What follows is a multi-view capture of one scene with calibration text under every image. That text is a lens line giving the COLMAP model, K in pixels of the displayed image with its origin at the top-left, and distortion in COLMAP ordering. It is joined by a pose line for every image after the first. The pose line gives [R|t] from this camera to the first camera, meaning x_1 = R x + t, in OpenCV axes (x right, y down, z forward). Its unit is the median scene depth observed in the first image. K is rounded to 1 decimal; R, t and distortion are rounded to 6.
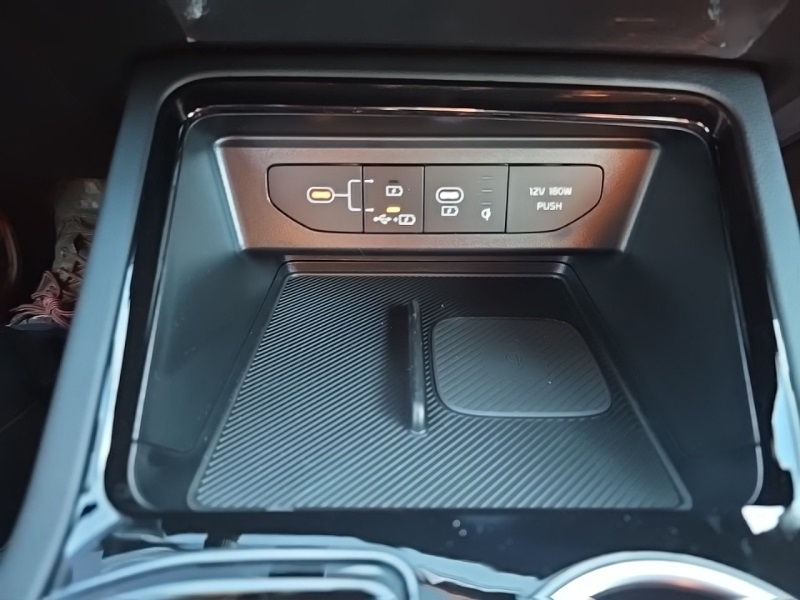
lens RADIAL K [[552.1, 0, 403.3], [0, 552.1, 297.4], [0, 0, 1]] dist [0.005902, -0.005984]
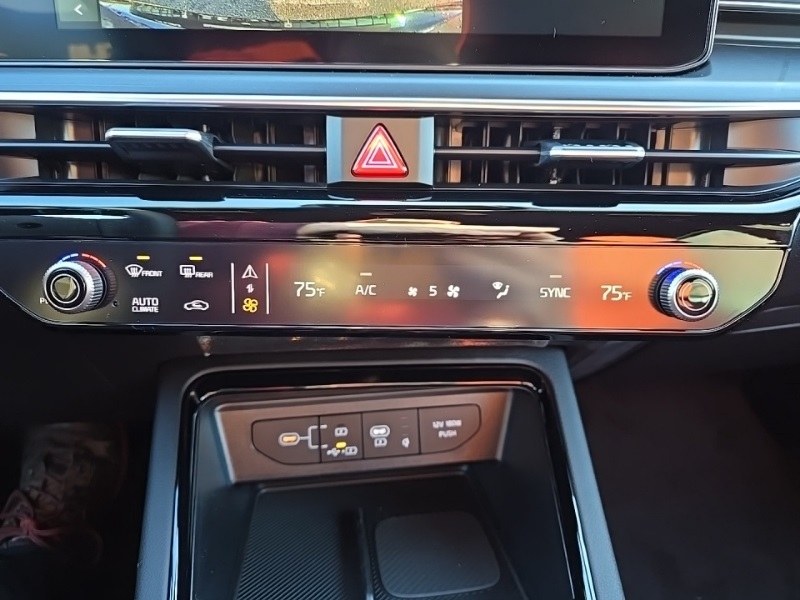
lens RADIAL K [[552.1, 0, 403.3], [0, 552.1, 297.4], [0, 0, 1]] dist [0.005902, -0.005984]
pose [[0.988256, -0.047027, 0.145391, -0.049345], [0.082296, 0.965490, -0.247096, -0.161294], [-0.128753, 0.256160, 0.958021, -0.490429]]
